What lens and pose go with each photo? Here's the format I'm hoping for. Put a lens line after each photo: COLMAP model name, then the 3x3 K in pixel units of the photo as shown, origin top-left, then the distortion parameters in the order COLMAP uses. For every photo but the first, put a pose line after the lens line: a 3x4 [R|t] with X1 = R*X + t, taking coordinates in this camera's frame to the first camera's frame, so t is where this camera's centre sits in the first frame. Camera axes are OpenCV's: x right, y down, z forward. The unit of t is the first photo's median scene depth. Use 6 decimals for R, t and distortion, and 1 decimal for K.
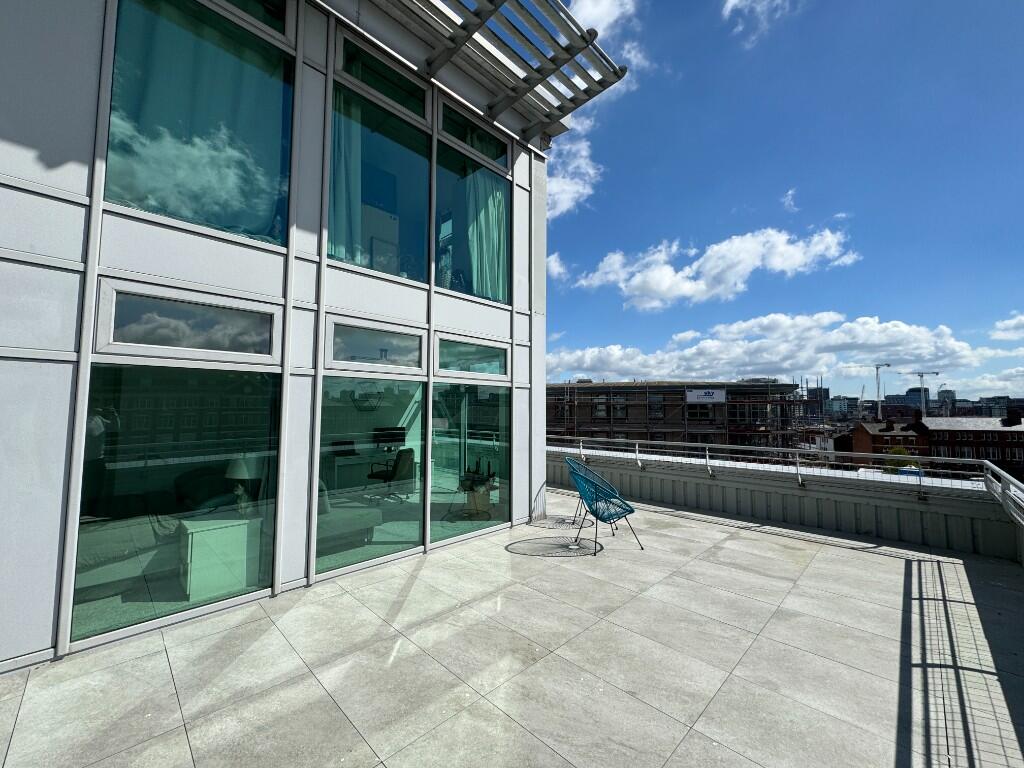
lens RADIAL K [[401.6, 0, 512.0], [0, 401.6, 384.0], [0, 0, 1]] dist [-0.001138, -0.000103]
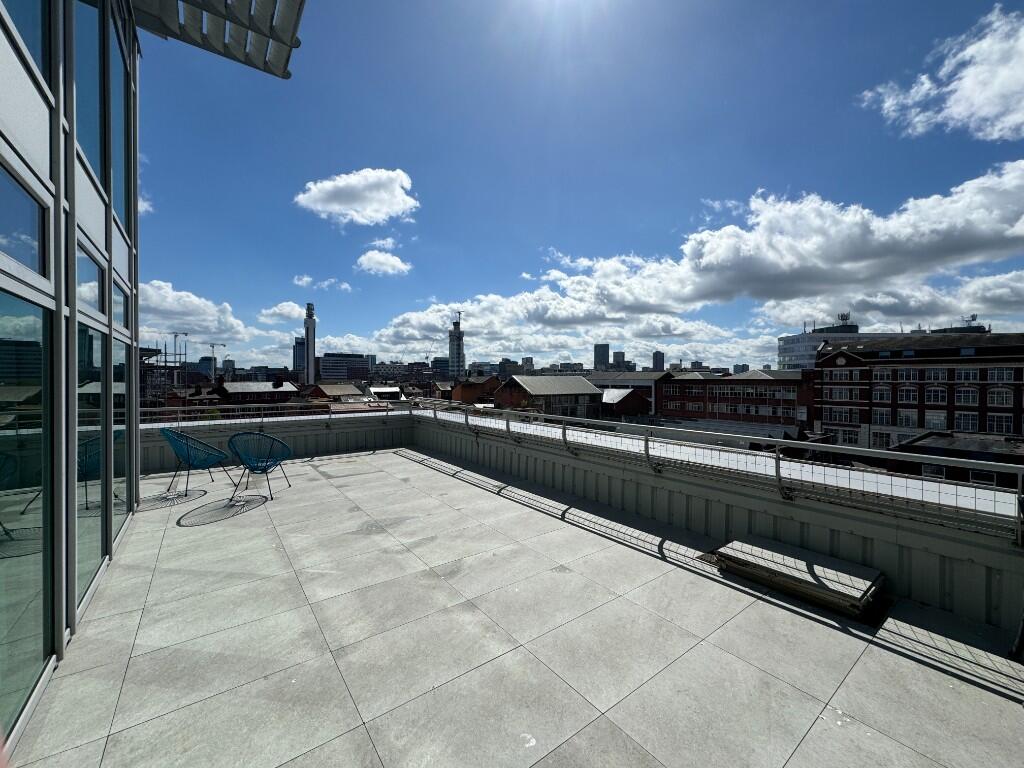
lens RADIAL K [[407.0, 0, 510.2], [0, 407.0, 384.1], [0, 0, 1]] dist [0.000636, -0.000175]
pose [[0.142780, -0.015493, 0.989633, -1.050442], [-0.068374, 0.997334, 0.025478, 0.022414], [-0.987390, -0.071303, 0.141340, 0.223704]]
